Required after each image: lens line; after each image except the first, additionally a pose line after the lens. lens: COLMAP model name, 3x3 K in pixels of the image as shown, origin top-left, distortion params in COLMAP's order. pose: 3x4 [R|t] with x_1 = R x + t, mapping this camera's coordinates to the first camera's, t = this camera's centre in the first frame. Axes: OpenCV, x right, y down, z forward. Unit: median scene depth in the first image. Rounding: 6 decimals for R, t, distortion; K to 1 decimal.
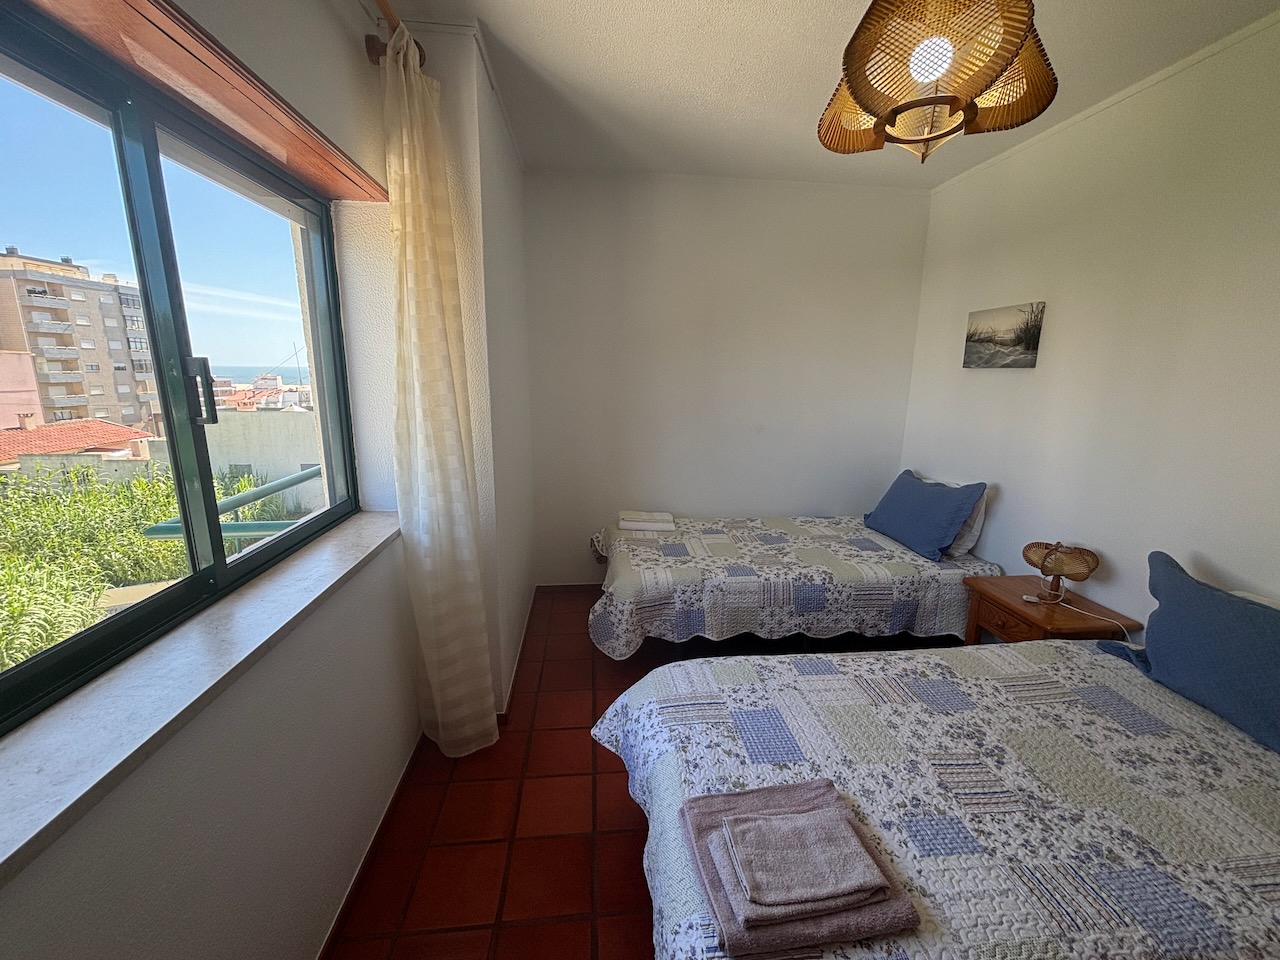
lens RADIAL K [[518.4, 0, 641.7], [0, 518.4, 474.9], [0, 0, 1]] dist [0.000809, 0.000501]
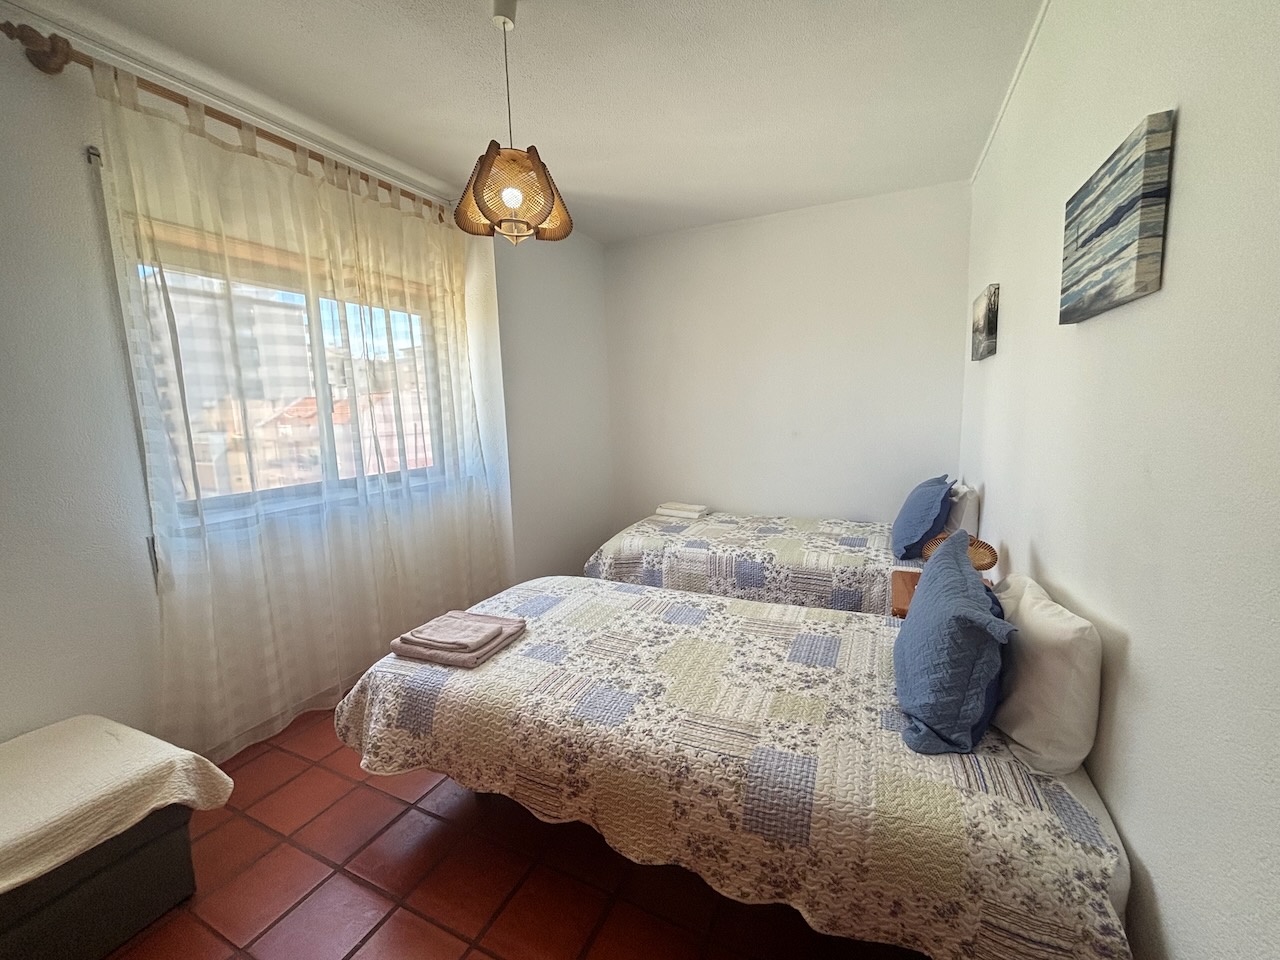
lens RADIAL K [[512.9, 0, 640.1], [0, 512.9, 482.8], [0, 0, 1]] dist [-0.000166, -0.000087]
pose [[0.857654, 0.035183, -0.513022, 0.684590], [-0.062281, 0.997419, -0.035716, 0.094563], [0.510441, 0.062584, 0.857632, -0.091473]]
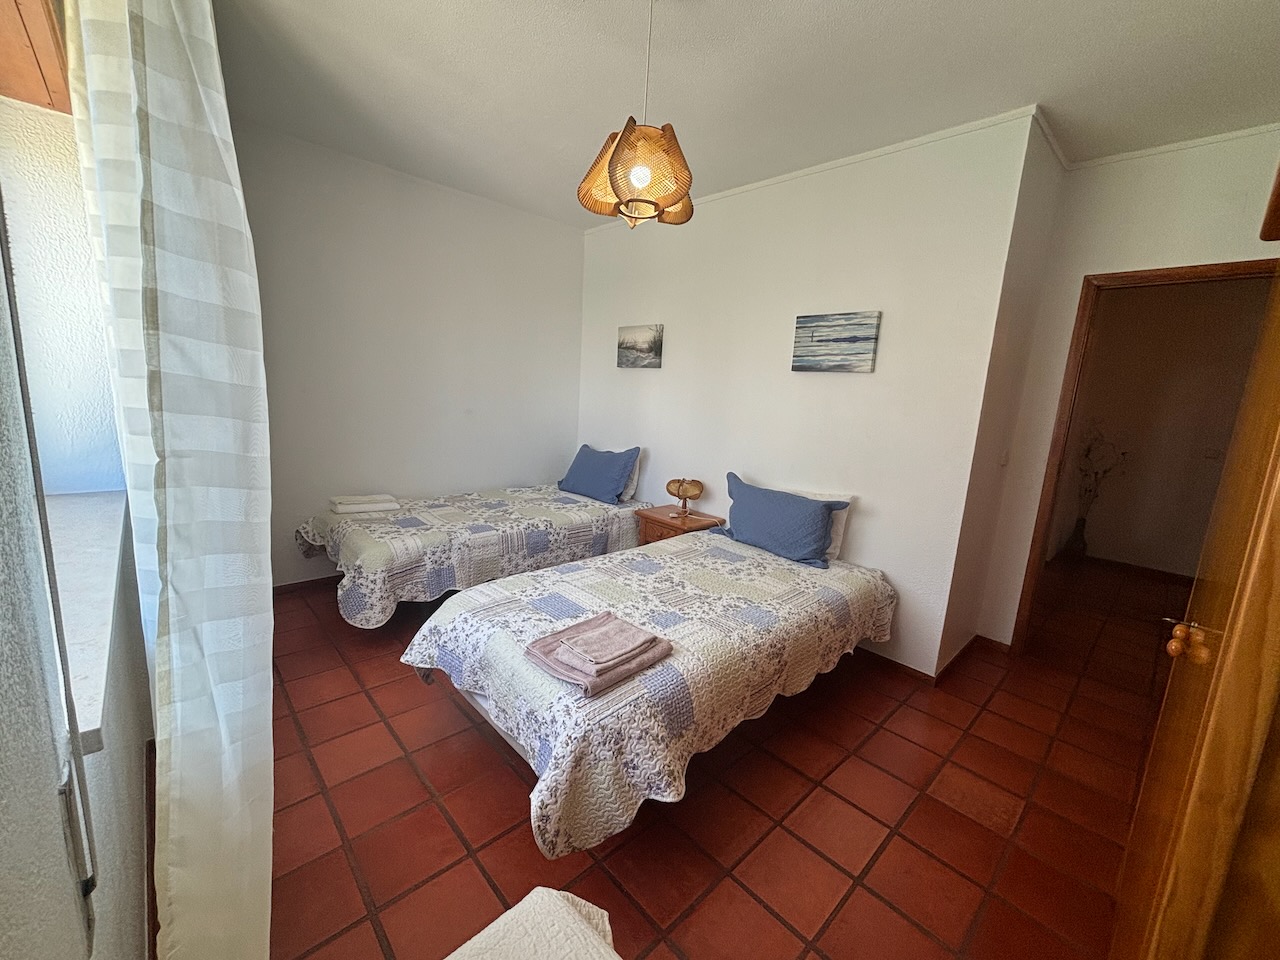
lens RADIAL K [[509.2, 0, 641.9], [0, 509.2, 477.3], [0, 0, 1]] dist [0.030001, -0.000028]
pose [[0.789650, -0.075681, 0.608872, -0.216186], [0.078215, 0.996684, 0.022448, 0.073739], [-0.608552, 0.029897, 0.792951, -0.138077]]
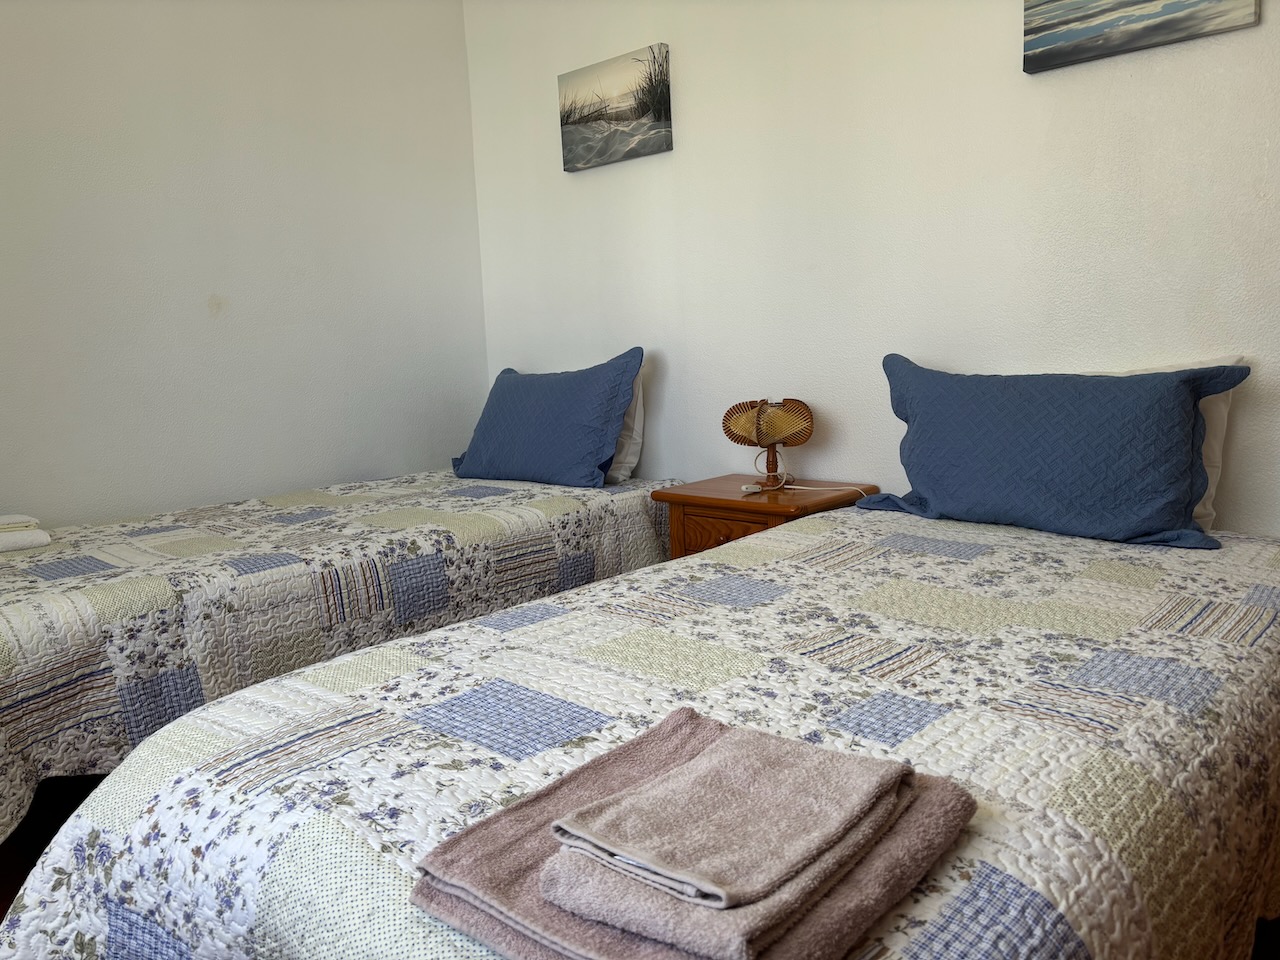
lens RADIAL K [[970.0, 0, 640.0], [0, 970.0, 480.0], [0, 0, 1]] dist [0.019424, 0.000328]
pose [[0.754335, -0.143491, 0.640616, -0.085726], [0.186751, 0.982407, 0.000146, 0.178985], [-0.629367, 0.119526, 0.767861, 0.163699]]
